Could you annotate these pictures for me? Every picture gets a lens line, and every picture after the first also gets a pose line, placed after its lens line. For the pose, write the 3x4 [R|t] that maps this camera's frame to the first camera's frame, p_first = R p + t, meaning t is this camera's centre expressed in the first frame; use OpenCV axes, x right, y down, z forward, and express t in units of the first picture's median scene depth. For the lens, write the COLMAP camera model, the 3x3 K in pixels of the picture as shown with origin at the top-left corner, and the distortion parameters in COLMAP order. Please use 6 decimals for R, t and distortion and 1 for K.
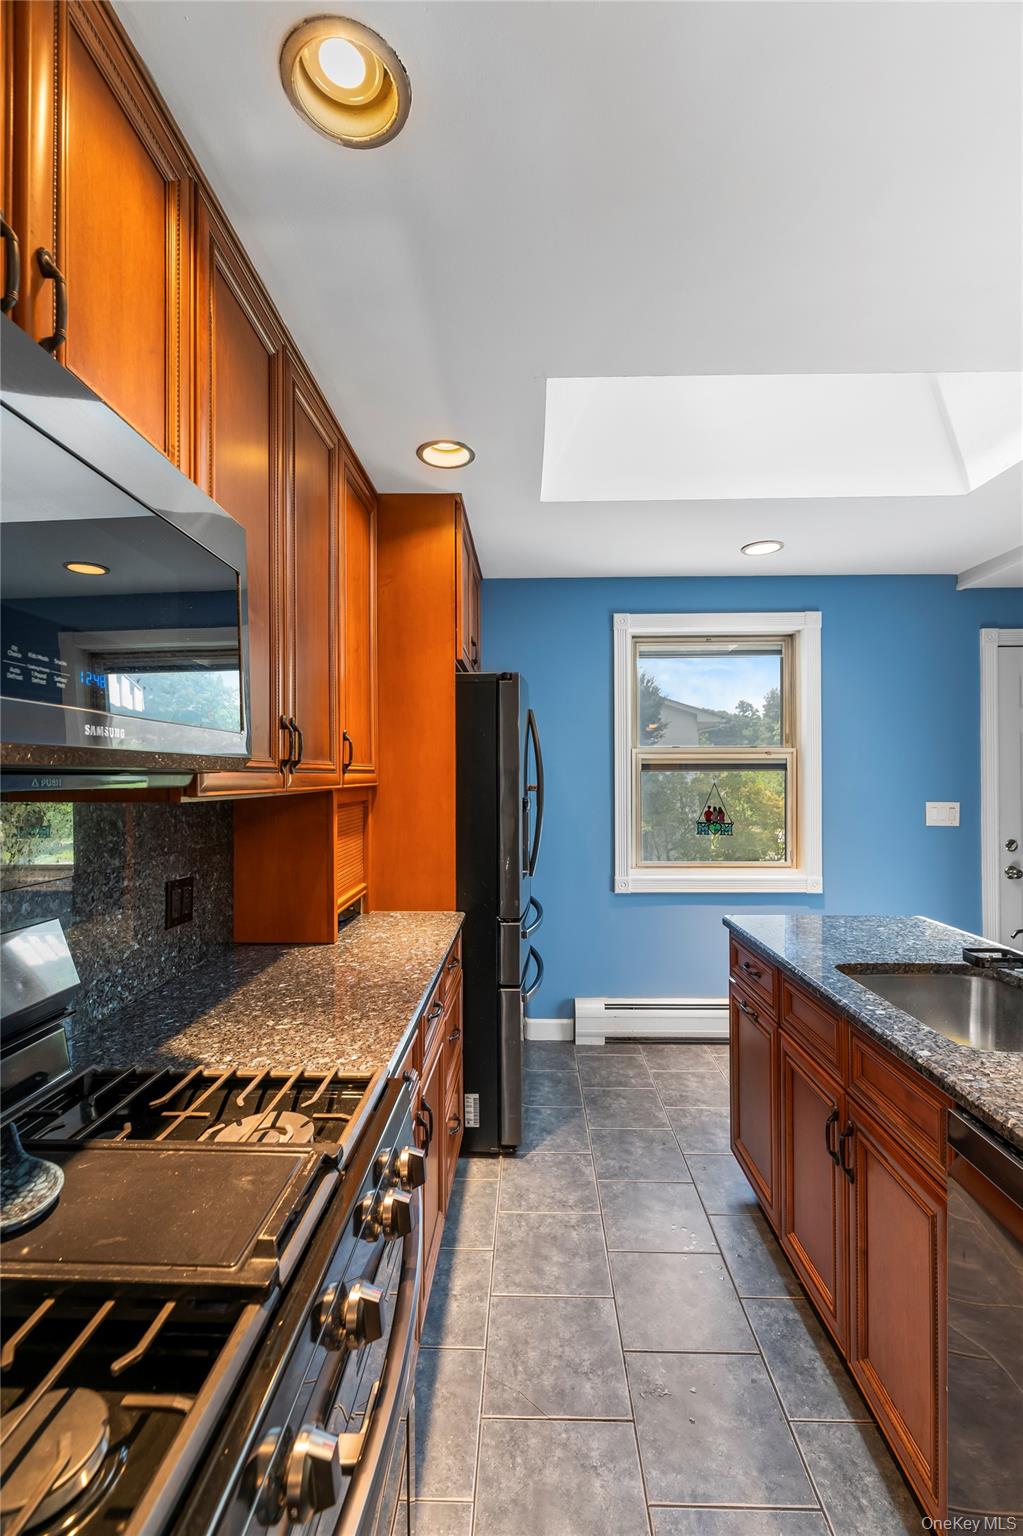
lens RADIAL K [[649.8, 0, 505.5], [0, 649.8, 772.2], [0, 0, 1]] dist [-0.005591, -0.000027]
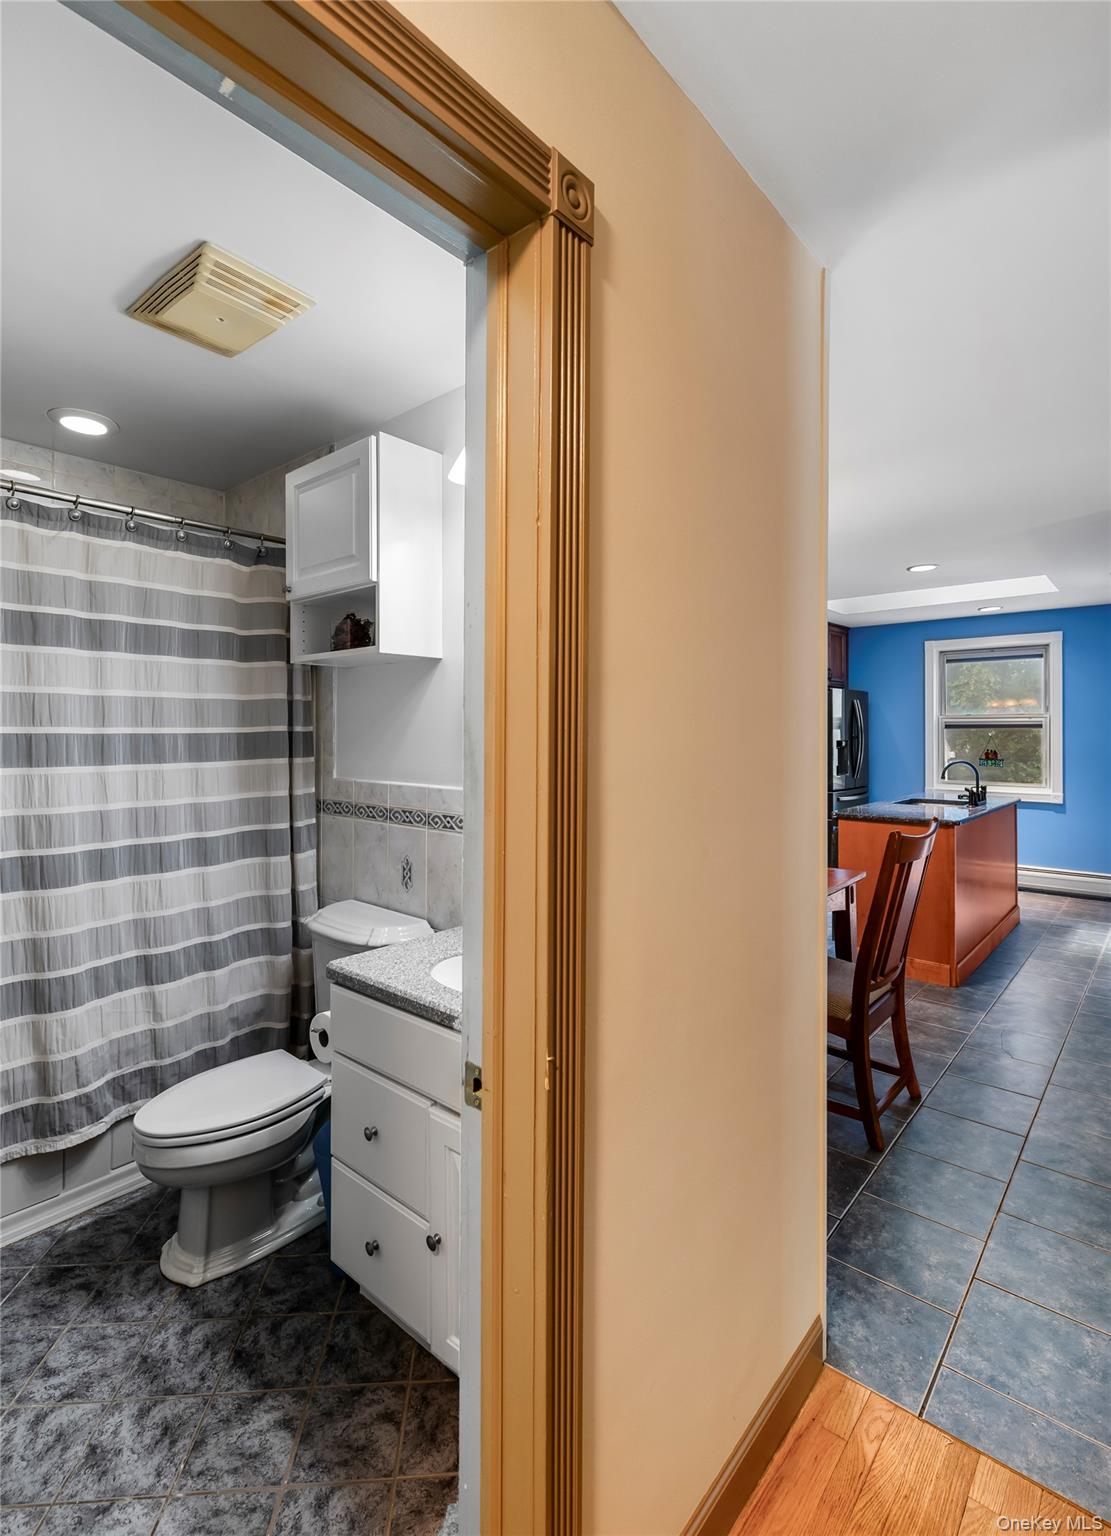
lens RADIAL K [[743.0, 0, 565.1], [0, 743.0, 730.5], [0, 0, 1]] dist [0.002792, -0.001054]
pose [[0.787779, 0.002129, -0.615954, 0.653429], [-0.000970, 0.999997, 0.002216, -0.000055], [0.615957, -0.001148, 0.787779, -1.243657]]
